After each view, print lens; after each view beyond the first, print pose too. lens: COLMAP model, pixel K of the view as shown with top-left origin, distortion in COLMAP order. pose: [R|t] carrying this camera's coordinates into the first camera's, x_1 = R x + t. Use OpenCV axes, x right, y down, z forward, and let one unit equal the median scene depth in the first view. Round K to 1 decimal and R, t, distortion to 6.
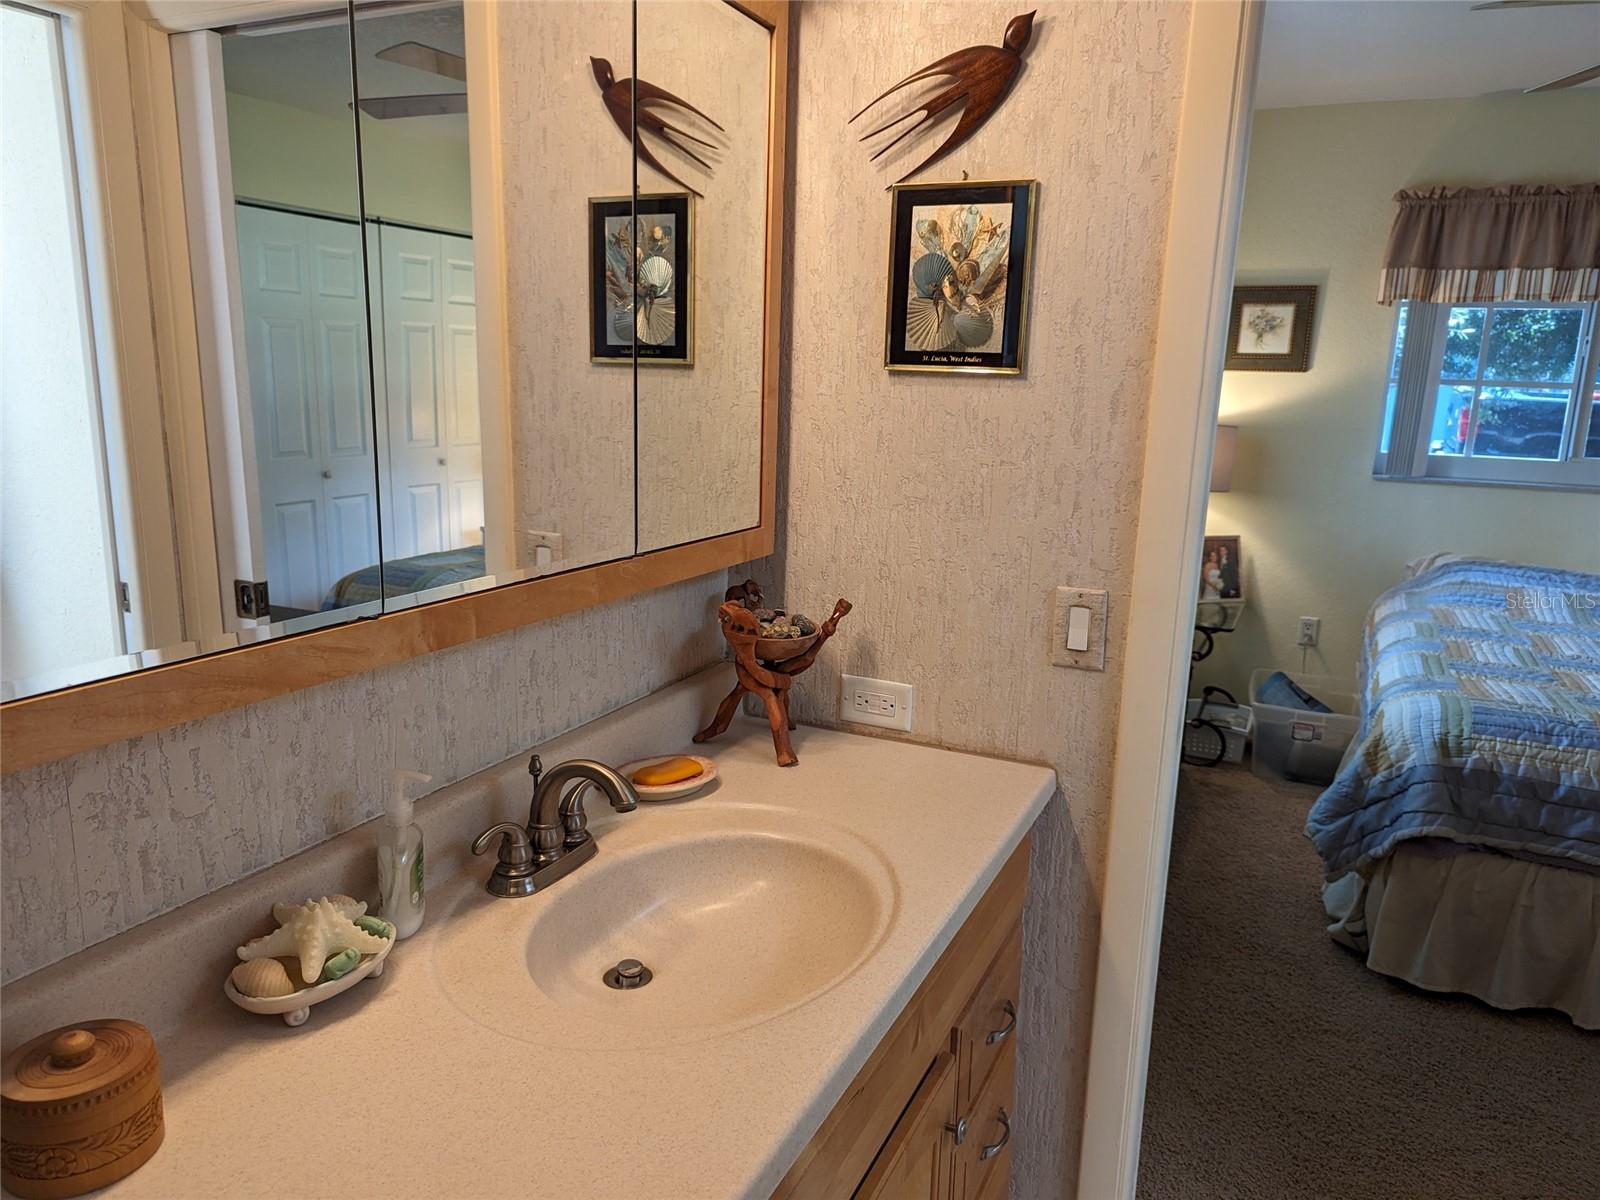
lens RADIAL K [[1126.1, 0, 803.5], [0, 1126.1, 606.3], [0, 0, 1]] dist [0.061312, -0.056323]
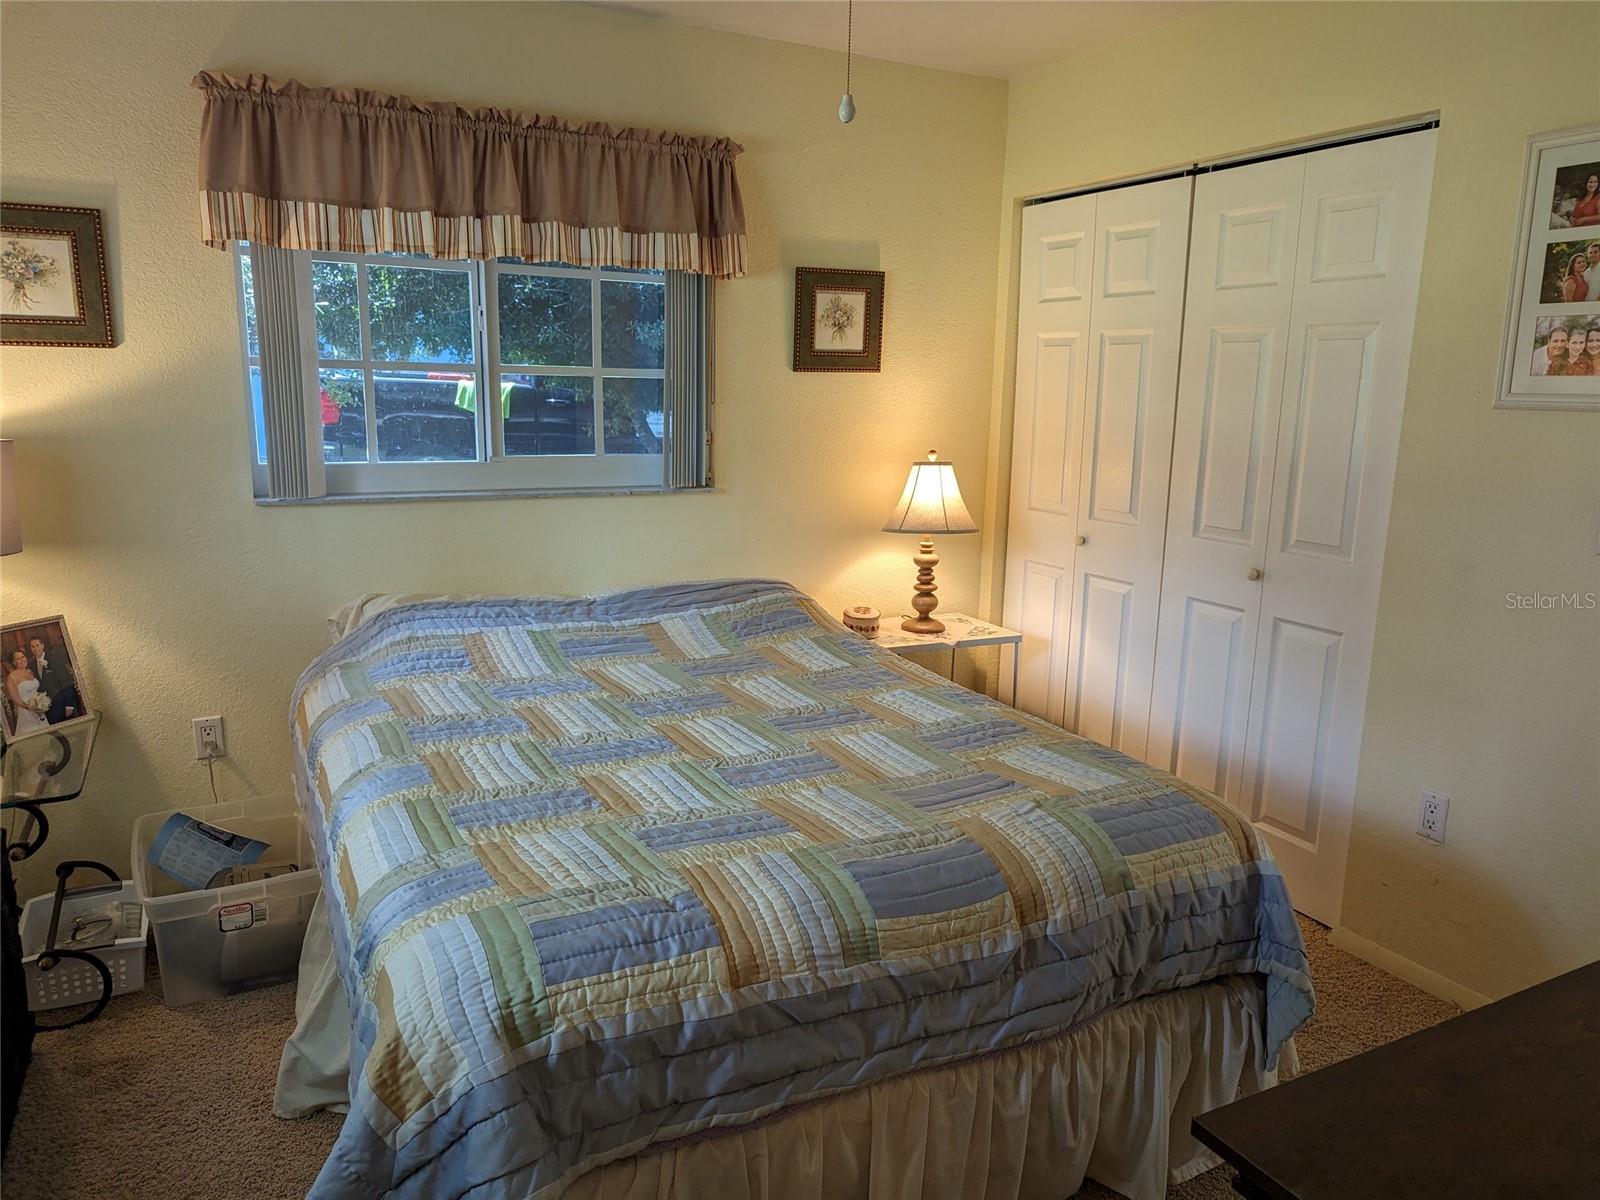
lens RADIAL K [[1126.1, 0, 803.5], [0, 1126.1, 606.3], [0, 0, 1]] dist [0.061312, -0.056323]
pose [[0.602482, -0.176817, 0.778300, 0.169227], [0.164523, 0.981722, 0.095674, -0.069752], [-0.780992, 0.070407, 0.620560, 0.353723]]
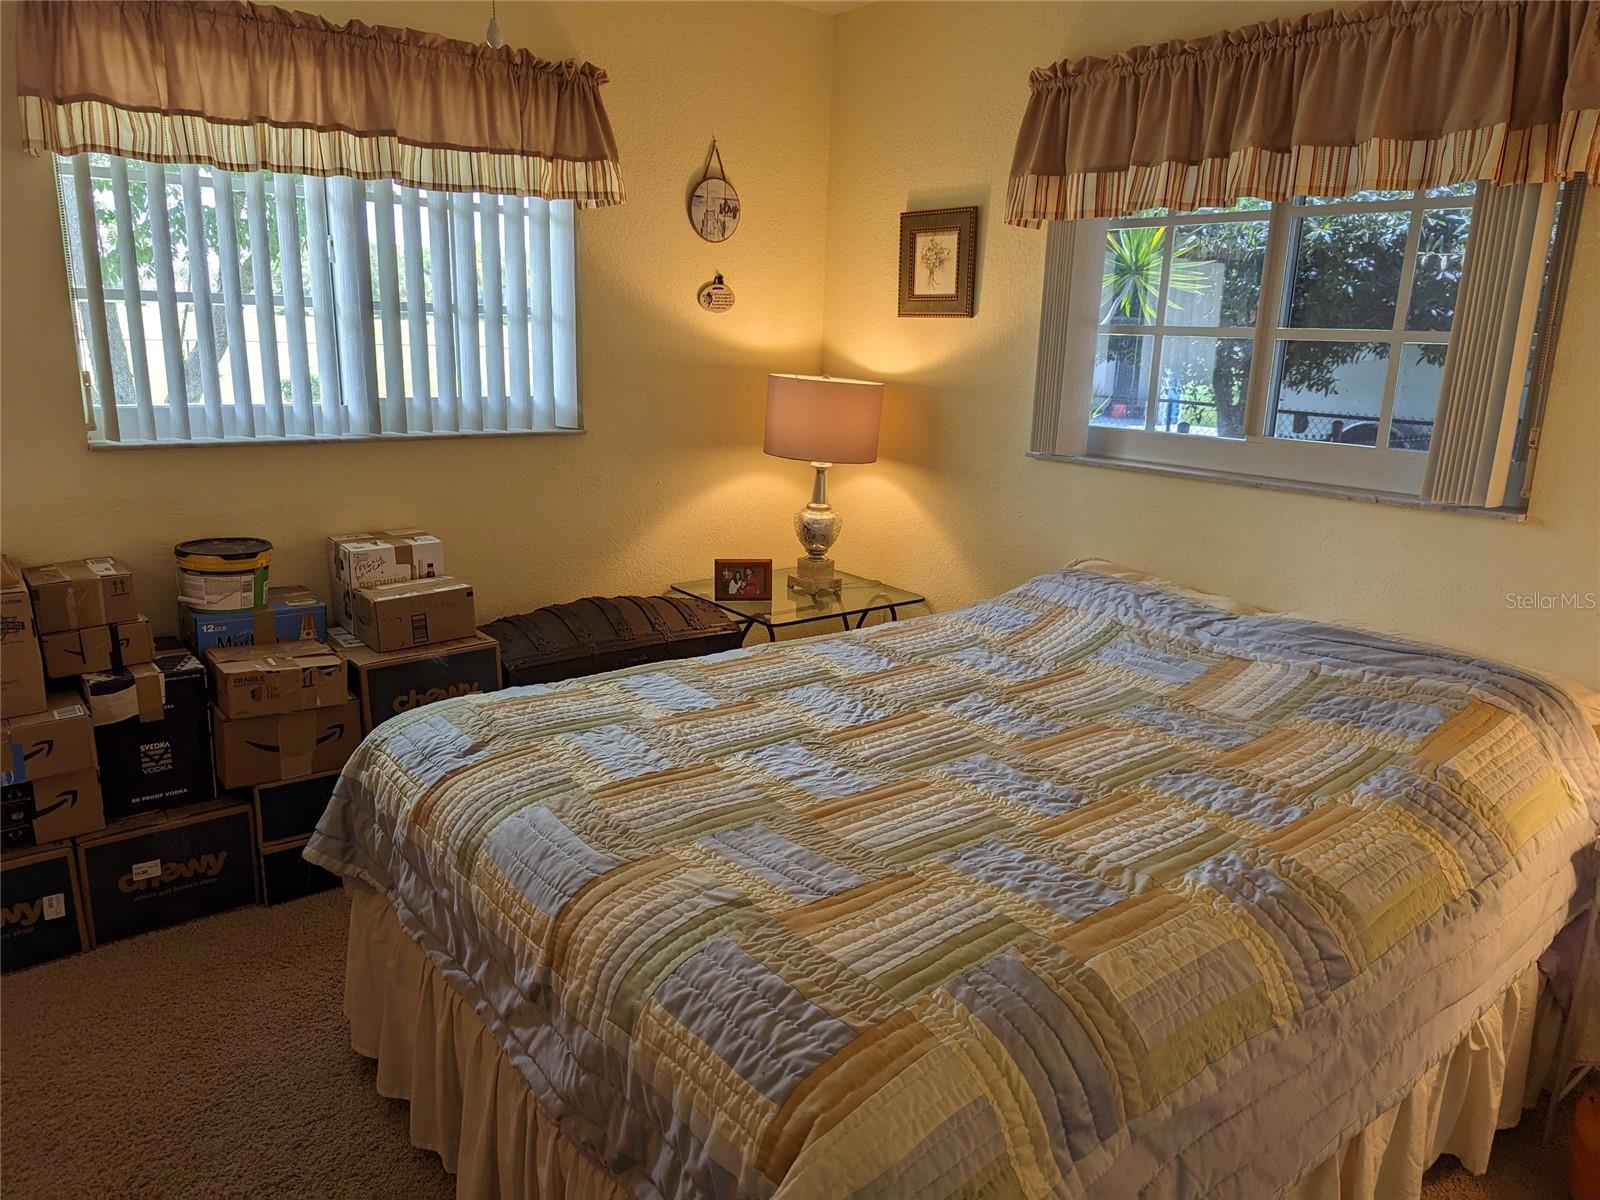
lens RADIAL K [[1136.9, 0, 802.1], [0, 1136.9, 623.4], [0, 0, 1]] dist [0.064814, -0.067732]
pose [[0.885275, 0.106881, -0.452619, 0.795207], [-0.086776, 0.994104, 0.065021, -0.039157], [0.456900, -0.018285, 0.889330, 0.257886]]
